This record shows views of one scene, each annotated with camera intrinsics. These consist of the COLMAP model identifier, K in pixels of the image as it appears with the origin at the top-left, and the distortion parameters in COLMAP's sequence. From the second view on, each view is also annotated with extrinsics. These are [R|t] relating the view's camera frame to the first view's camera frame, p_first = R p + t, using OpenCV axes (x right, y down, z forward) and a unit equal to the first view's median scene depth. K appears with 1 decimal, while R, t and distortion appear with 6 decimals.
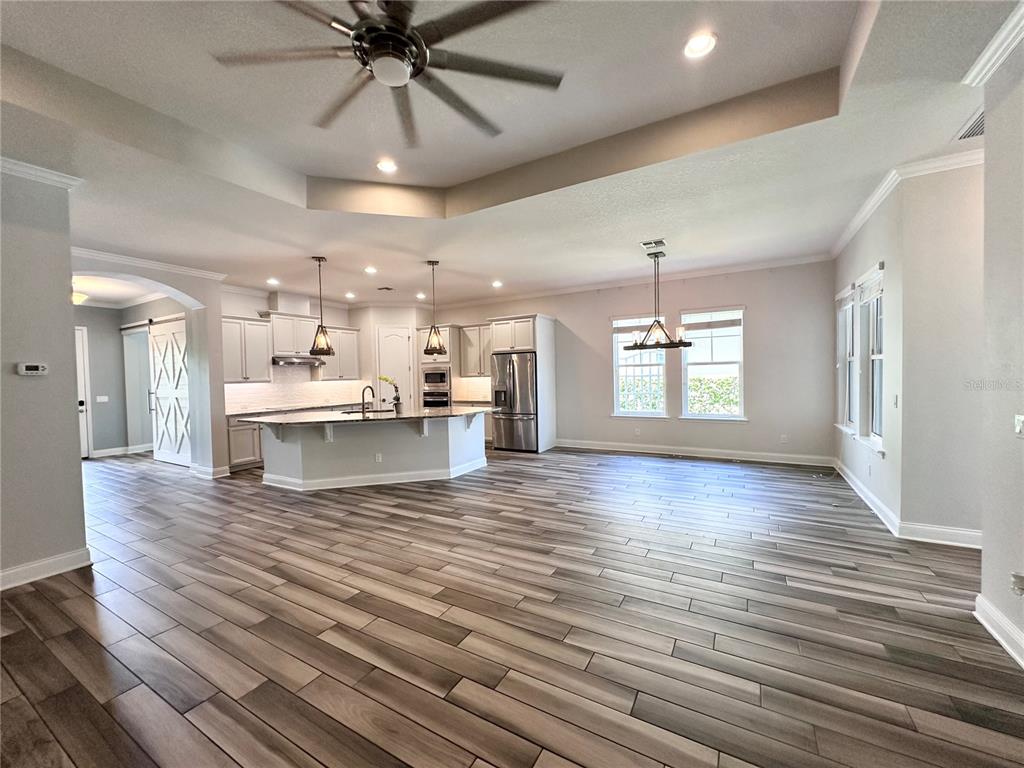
lens RADIAL K [[409.7, 0, 512.0], [0, 409.7, 384.0], [0, 0, 1]] dist [-0.001798, 0.000402]
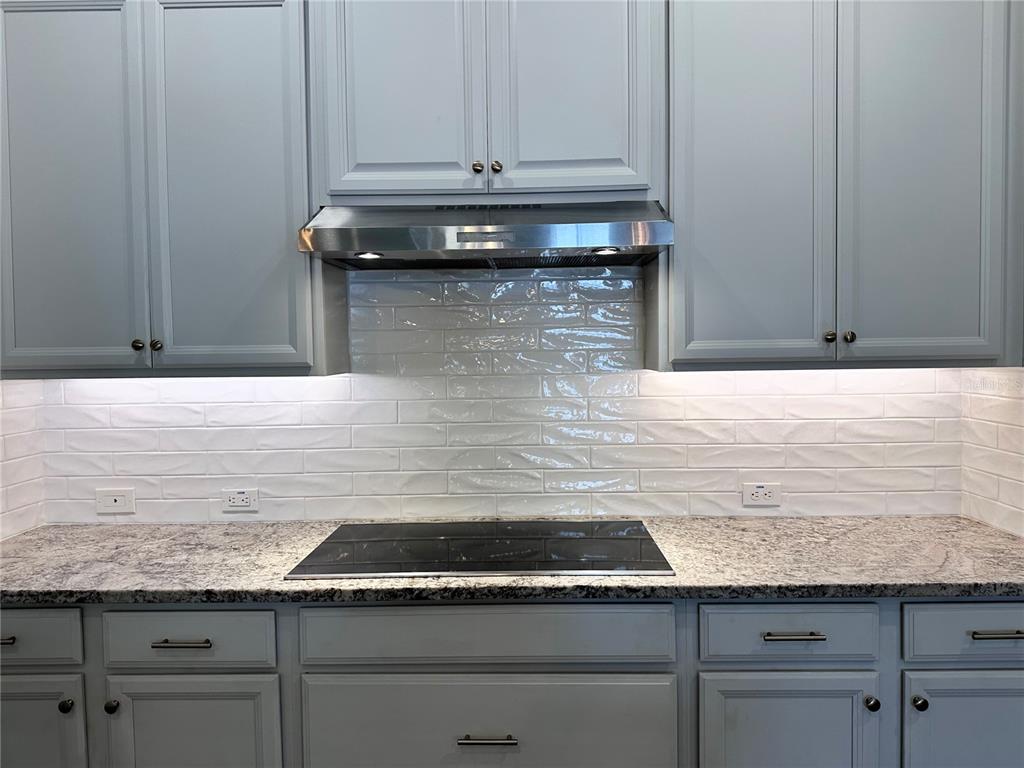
lens RADIAL K [[774.2, 0, 516.2], [0, 774.2, 378.3], [0, 0, 1]] dist [0.147539, -0.260756]
pose [[0.483904, 0.051653, -0.873596, -0.259134], [-0.020274, 0.998650, 0.047817, -0.015842], [0.874886, -0.005427, 0.484298, 0.822439]]
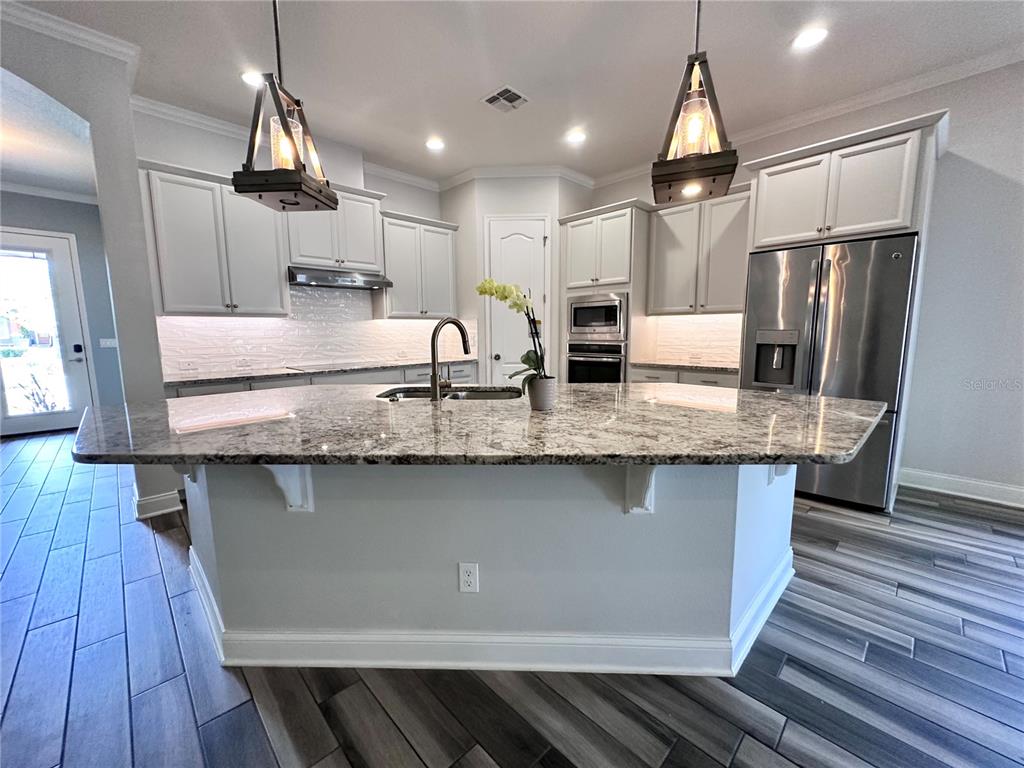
lens RADIAL K [[409.7, 0, 512.0], [0, 409.7, 384.0], [0, 0, 1]] dist [-0.001798, 0.000402]
pose [[0.962547, 0.049433, -0.266569, -0.156662], [-0.020144, 0.993559, 0.111508, 0.014686], [0.270364, -0.101962, 0.957344, 0.512371]]
